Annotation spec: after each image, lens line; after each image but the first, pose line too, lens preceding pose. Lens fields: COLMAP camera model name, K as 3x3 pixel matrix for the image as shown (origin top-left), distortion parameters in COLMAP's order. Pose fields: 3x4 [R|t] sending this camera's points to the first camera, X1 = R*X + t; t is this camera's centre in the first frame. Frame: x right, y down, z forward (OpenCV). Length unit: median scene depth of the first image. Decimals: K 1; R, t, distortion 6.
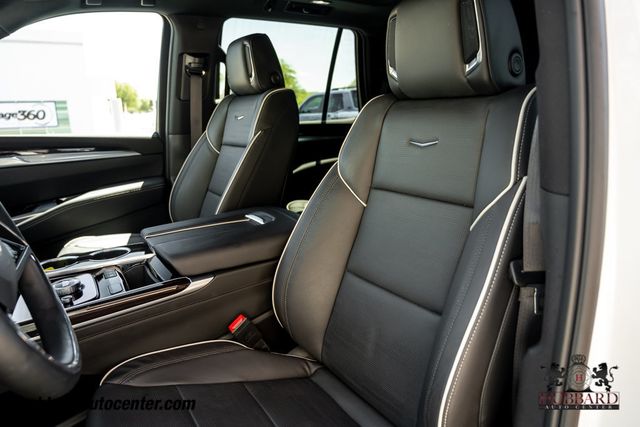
lens RADIAL K [[436.0, 0, 320.0], [0, 436.0, 213.5], [0, 0, 1]] dist [-0.007797, -0.000221]
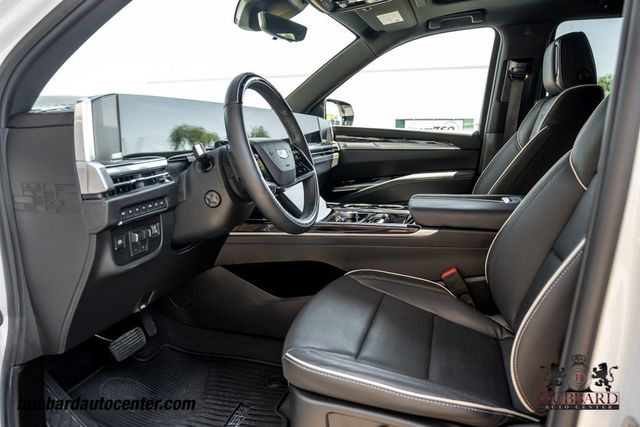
lens RADIAL K [[436.0, 0, 320.0], [0, 436.0, 213.5], [0, 0, 1]] dist [-0.007797, -0.000221]
pose [[0.651465, 0.163033, -0.740954, 0.262137], [-0.196091, 0.979636, 0.043142, 0.063898], [0.732899, 0.117189, 0.670168, -0.053014]]
